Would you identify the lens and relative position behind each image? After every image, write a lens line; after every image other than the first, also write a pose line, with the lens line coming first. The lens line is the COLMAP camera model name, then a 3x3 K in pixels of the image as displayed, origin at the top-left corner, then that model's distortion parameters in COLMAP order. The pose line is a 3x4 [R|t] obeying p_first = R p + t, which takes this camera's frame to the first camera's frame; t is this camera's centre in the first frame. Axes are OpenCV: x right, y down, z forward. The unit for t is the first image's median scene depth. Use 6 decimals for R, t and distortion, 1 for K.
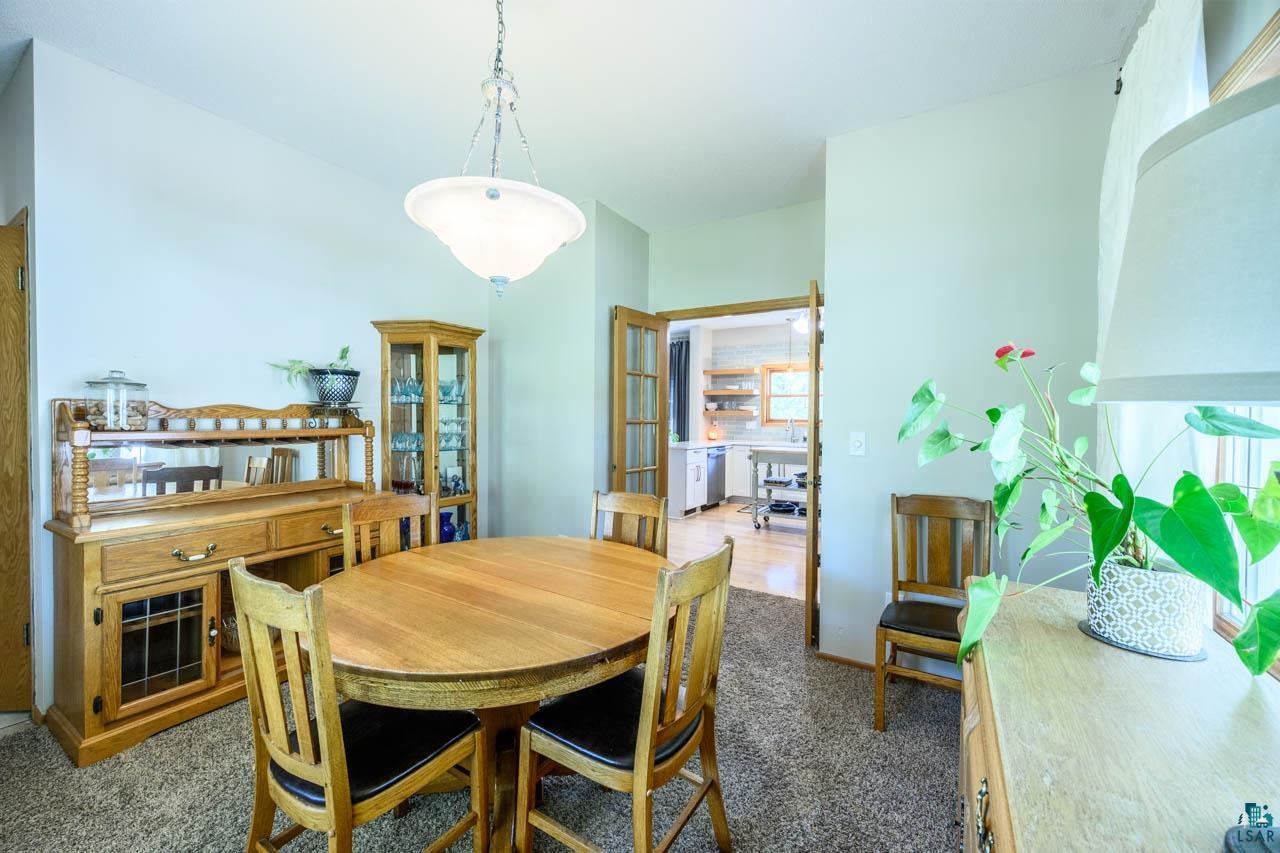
lens RADIAL K [[498.7, 0, 630.8], [0, 498.7, 425.0], [0, 0, 1]] dist [0.003030, -0.000204]
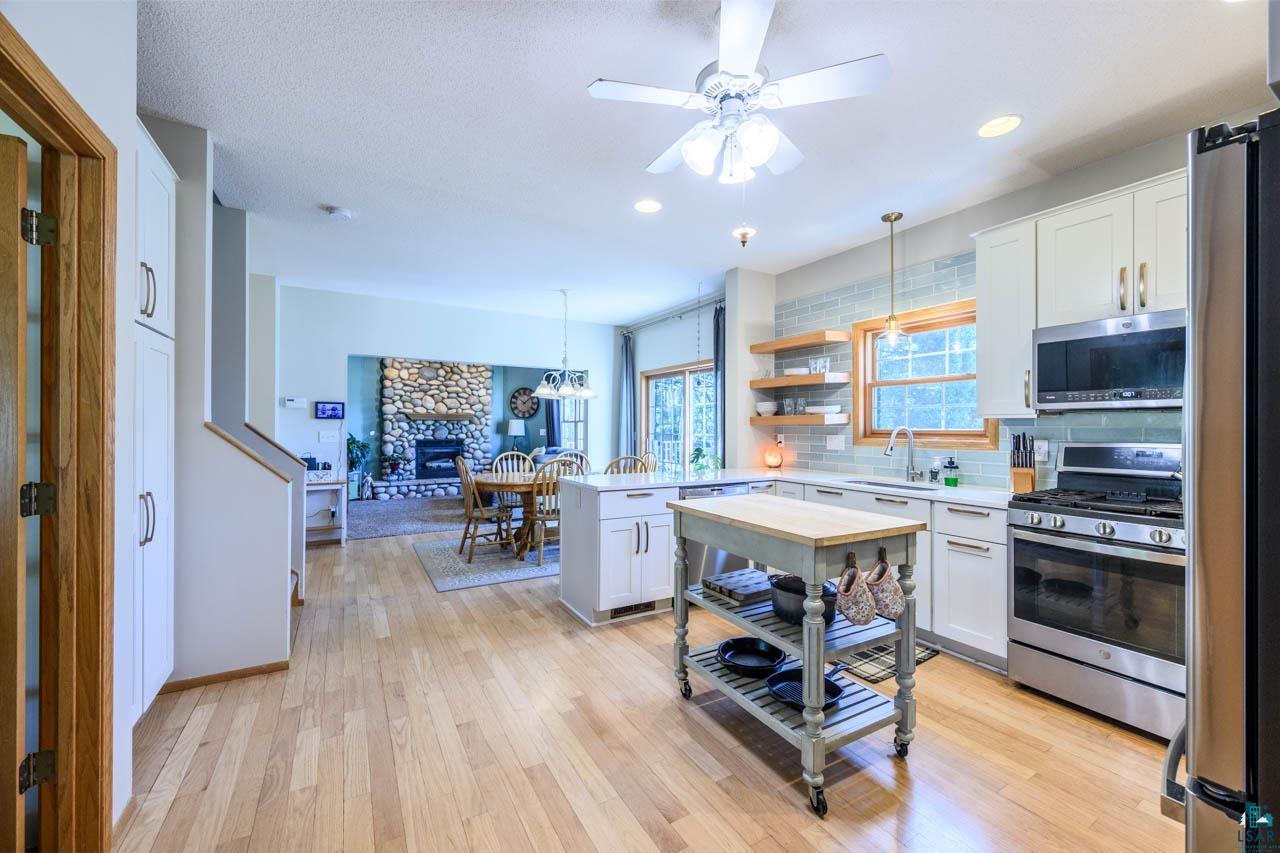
lens RADIAL K [[498.7, 0, 643.1], [0, 498.7, 425.3], [0, 0, 1]] dist [0.003030, -0.000204]
pose [[0.889482, -0.013644, -0.456767, 0.302596], [0.004563, 0.999770, -0.020978, -0.007540], [0.456948, 0.016575, 0.889339, 0.450272]]
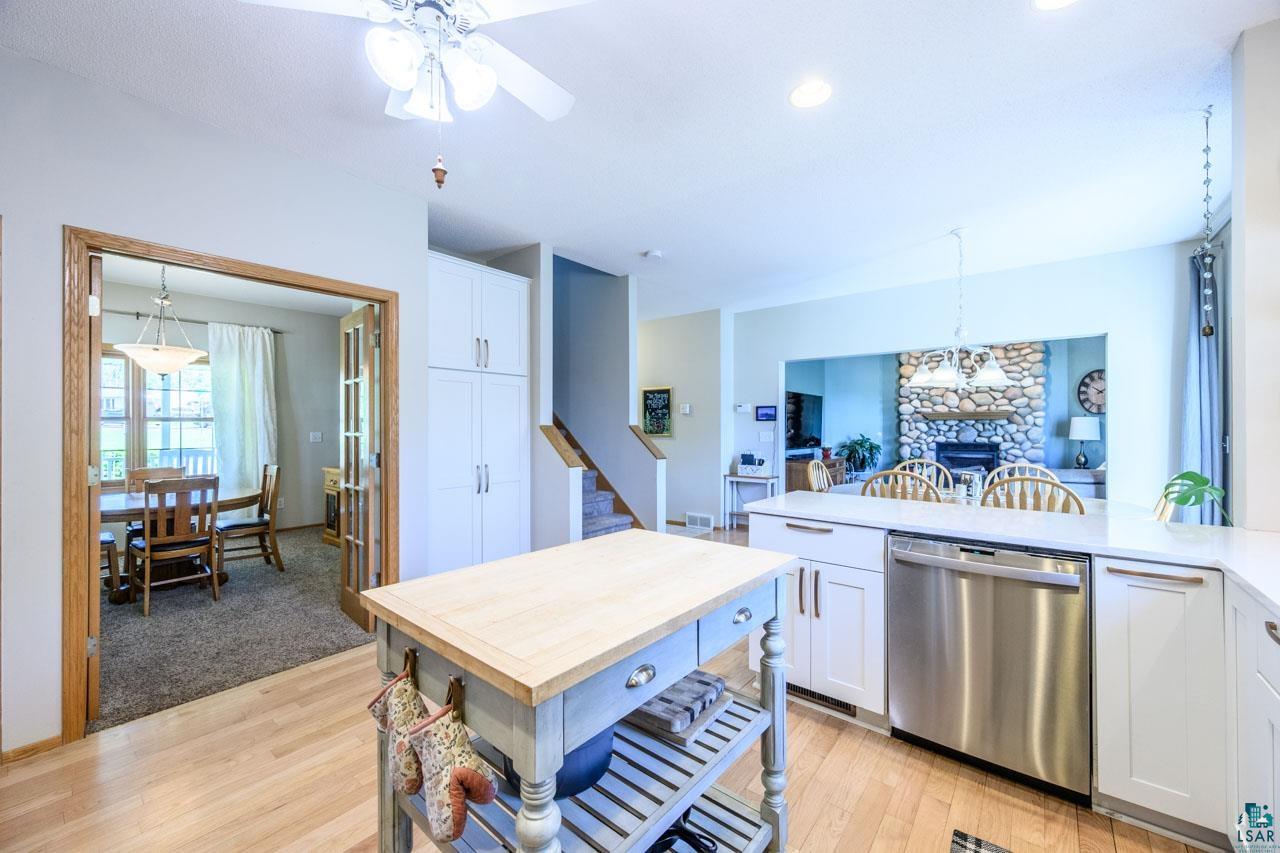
lens RADIAL K [[498.7, 0, 643.0], [0, 498.7, 425.3], [0, 0, 1]] dist [0.003030, -0.000204]
pose [[-0.121515, -0.018877, -0.992410, 0.397508], [-0.013000, 0.999764, -0.017425, -0.009987], [0.992504, 0.010784, -0.121732, 0.755663]]
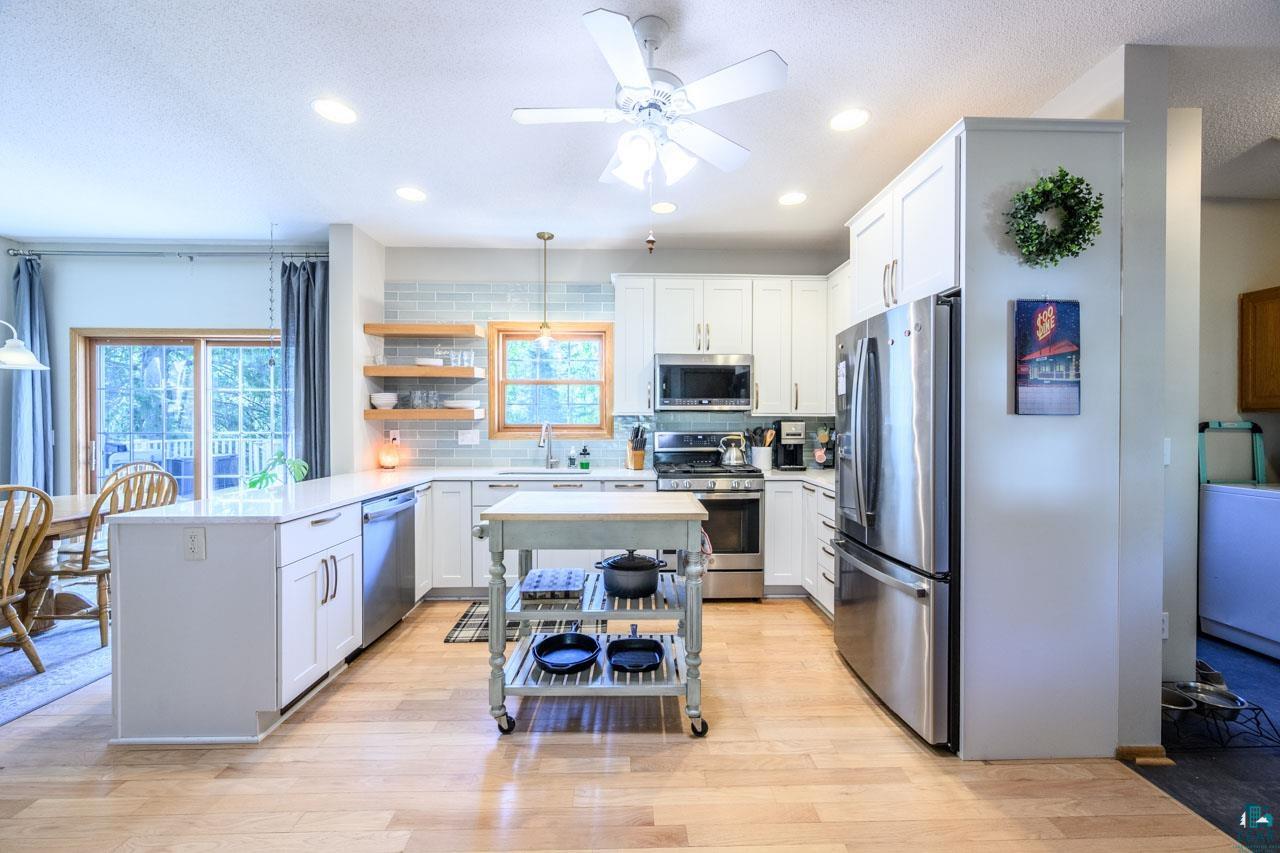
lens RADIAL K [[498.7, 0, 640.2], [0, 498.7, 424.7], [0, 0, 1]] dist [0.003030, -0.000204]
pose [[0.834388, -0.016658, 0.550926, 0.104689], [0.017907, 0.999835, 0.003112, -0.011206], [-0.550887, 0.007269, 0.834548, 0.473584]]
